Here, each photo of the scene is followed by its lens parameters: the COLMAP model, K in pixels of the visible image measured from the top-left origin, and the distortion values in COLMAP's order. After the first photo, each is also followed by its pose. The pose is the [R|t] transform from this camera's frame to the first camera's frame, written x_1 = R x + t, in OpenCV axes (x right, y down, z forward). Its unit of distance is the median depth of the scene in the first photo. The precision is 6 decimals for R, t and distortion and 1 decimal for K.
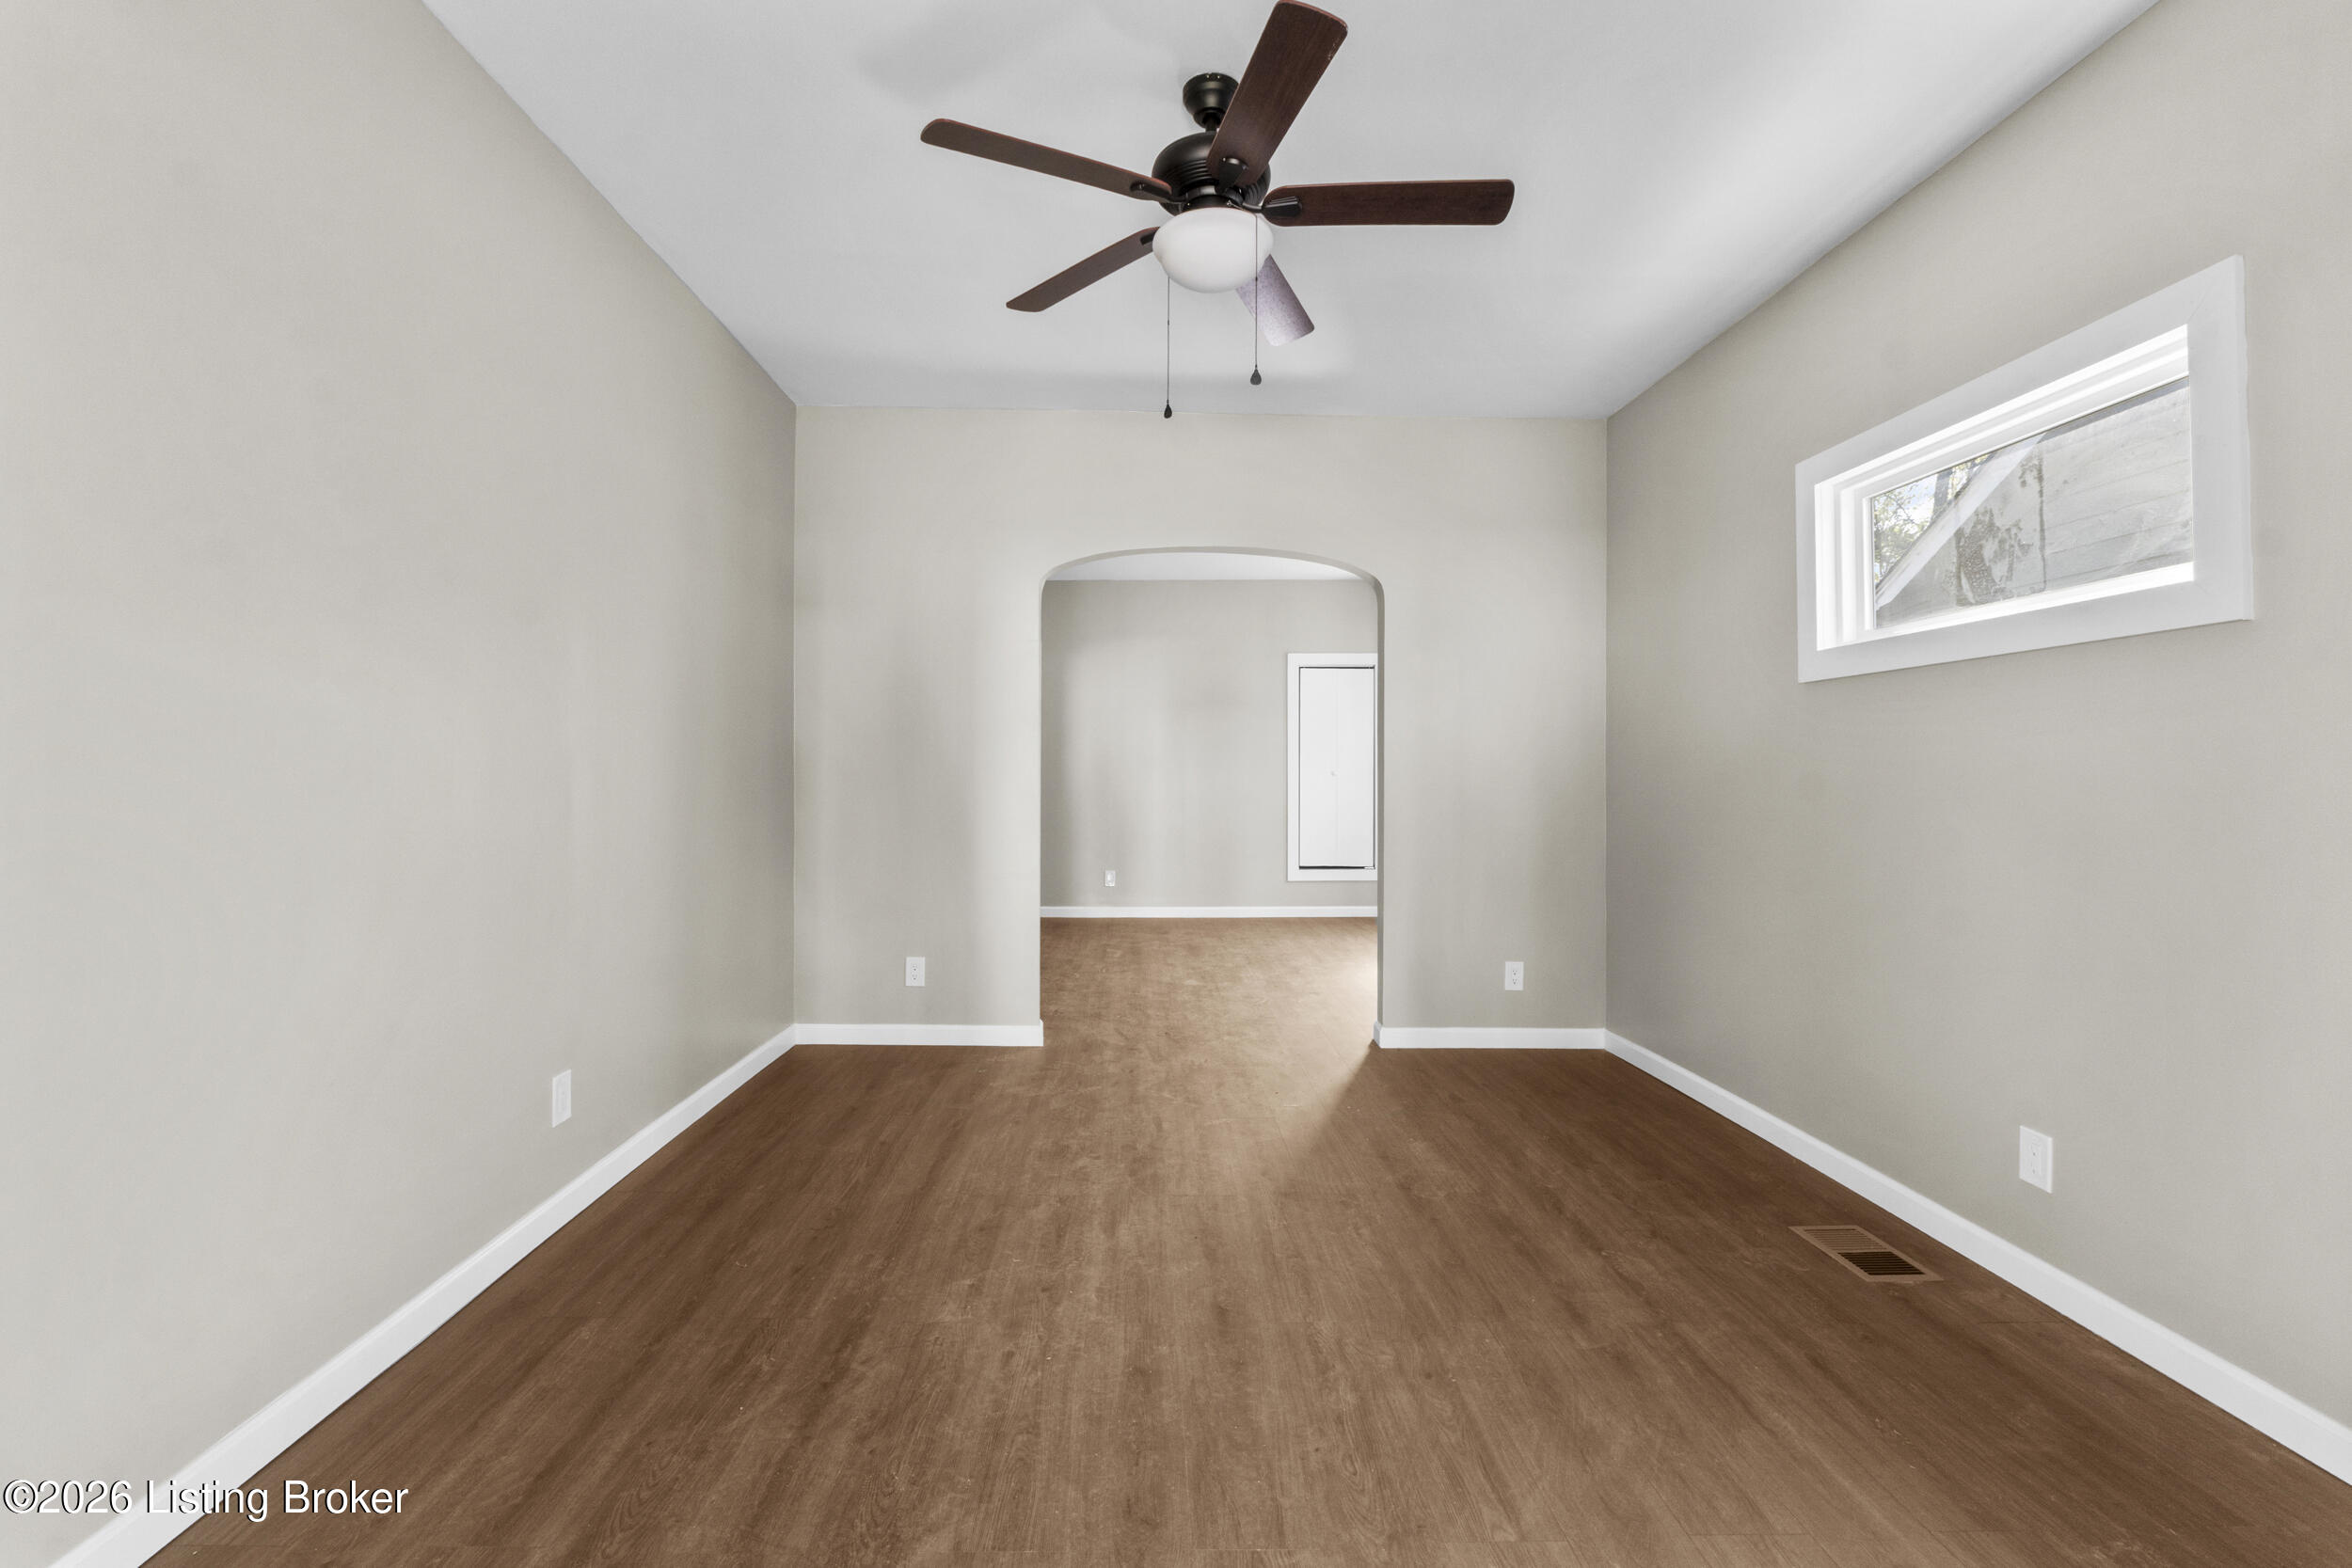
lens RADIAL K [[995.3, 0, 1168.6], [0, 995.3, 784.6], [0, 0, 1]] dist [-0.004061, -0.000675]
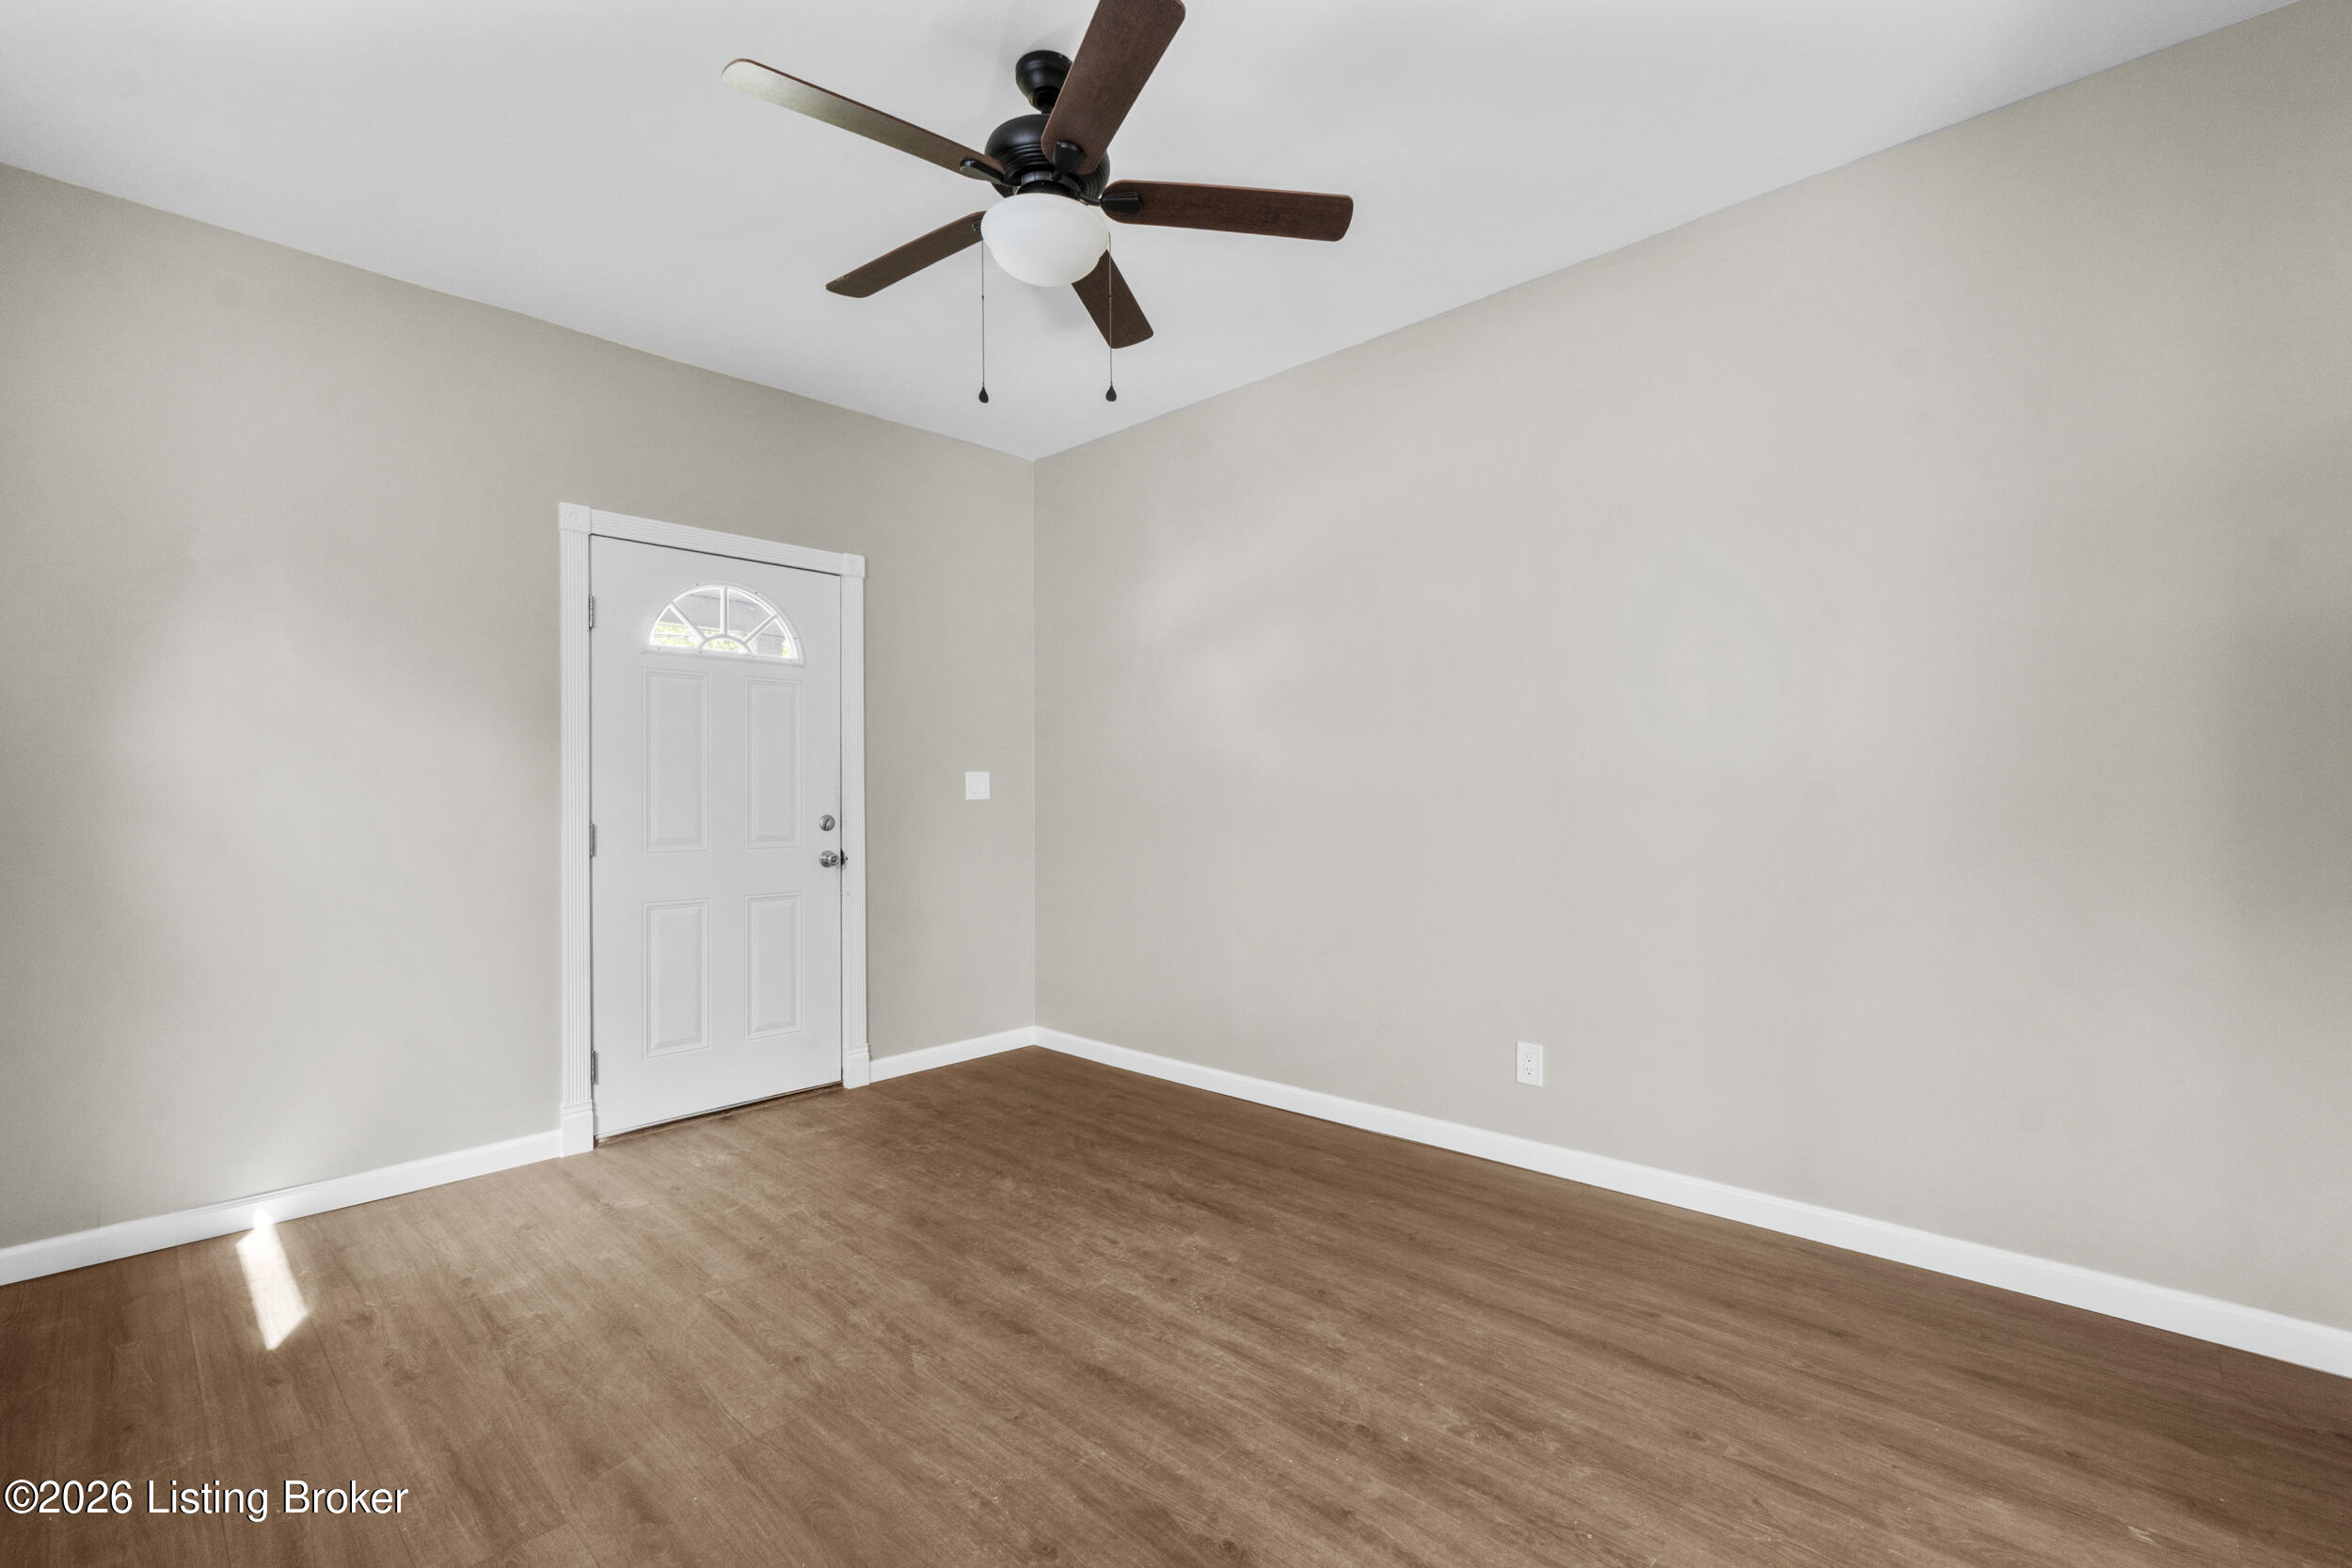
lens RADIAL K [[995.3, 0, 1168.6], [0, 995.3, 784.6], [0, 0, 1]] dist [-0.004061, -0.000675]
pose [[-0.696435, -0.017609, -0.717403, 0.706802], [-0.008903, 0.999834, -0.015899, -0.003352], [0.717564, -0.004685, -0.696477, 1.892052]]
